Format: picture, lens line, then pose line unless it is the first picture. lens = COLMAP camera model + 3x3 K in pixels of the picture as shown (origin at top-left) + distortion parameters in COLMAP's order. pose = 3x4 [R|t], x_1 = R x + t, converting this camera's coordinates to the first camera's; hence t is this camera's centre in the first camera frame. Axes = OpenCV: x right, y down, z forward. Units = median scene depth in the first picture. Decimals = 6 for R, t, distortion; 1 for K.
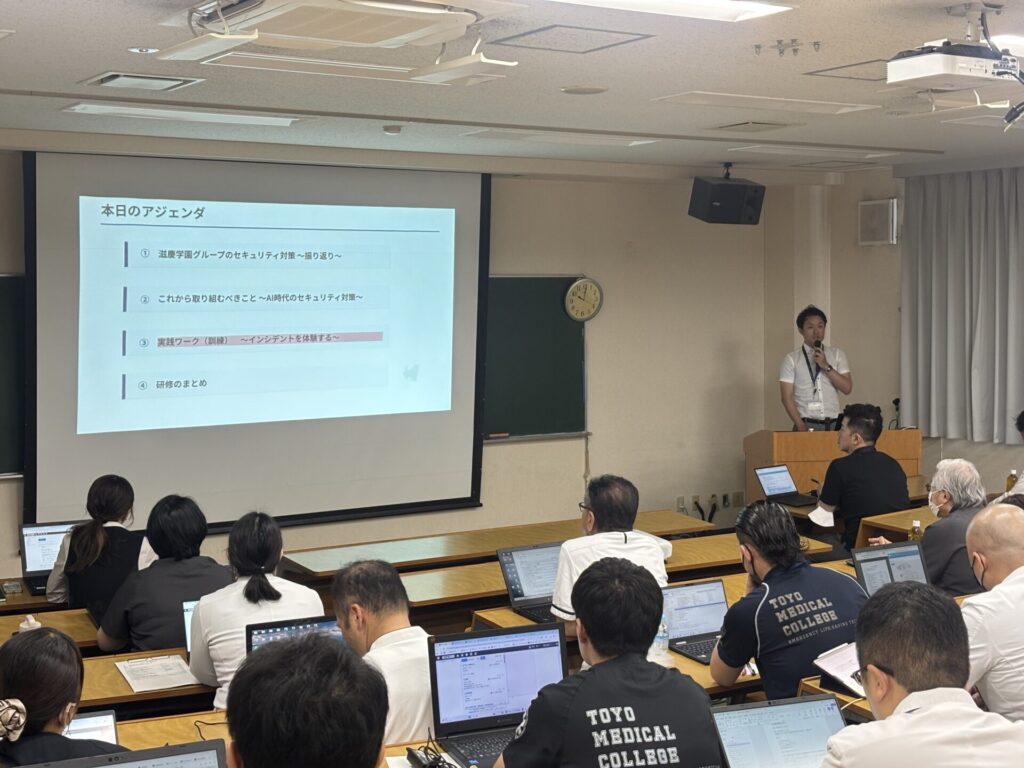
lens RADIAL K [[1521.0, 0, 512.0], [0, 1521.0, 384.0], [0, 0, 1]] dist [-0.018618, -0.040122]
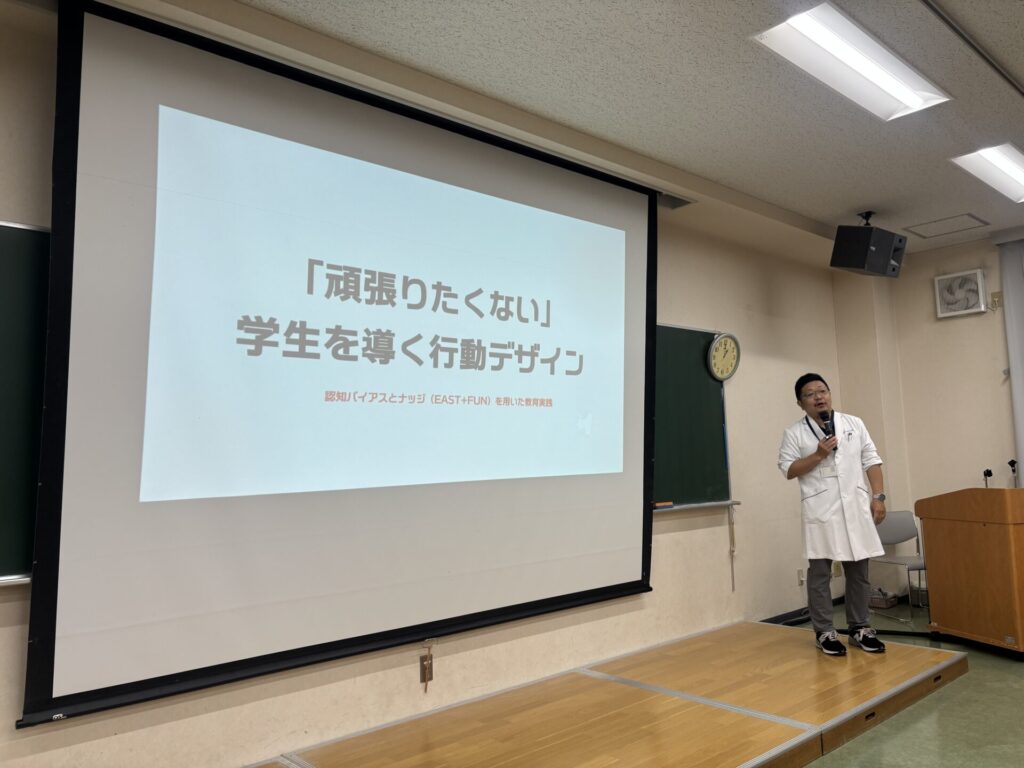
lens RADIAL K [[790.8, 0, 512.0], [0, 790.8, 384.0], [0, 0, 1]] dist [0.002596, 0.001631]
pose [[0.987161, -0.004833, 0.159657, -0.161123], [0.030414, 0.986943, -0.158174, 0.034318], [-0.156808, 0.160999, 0.974418, 0.563275]]
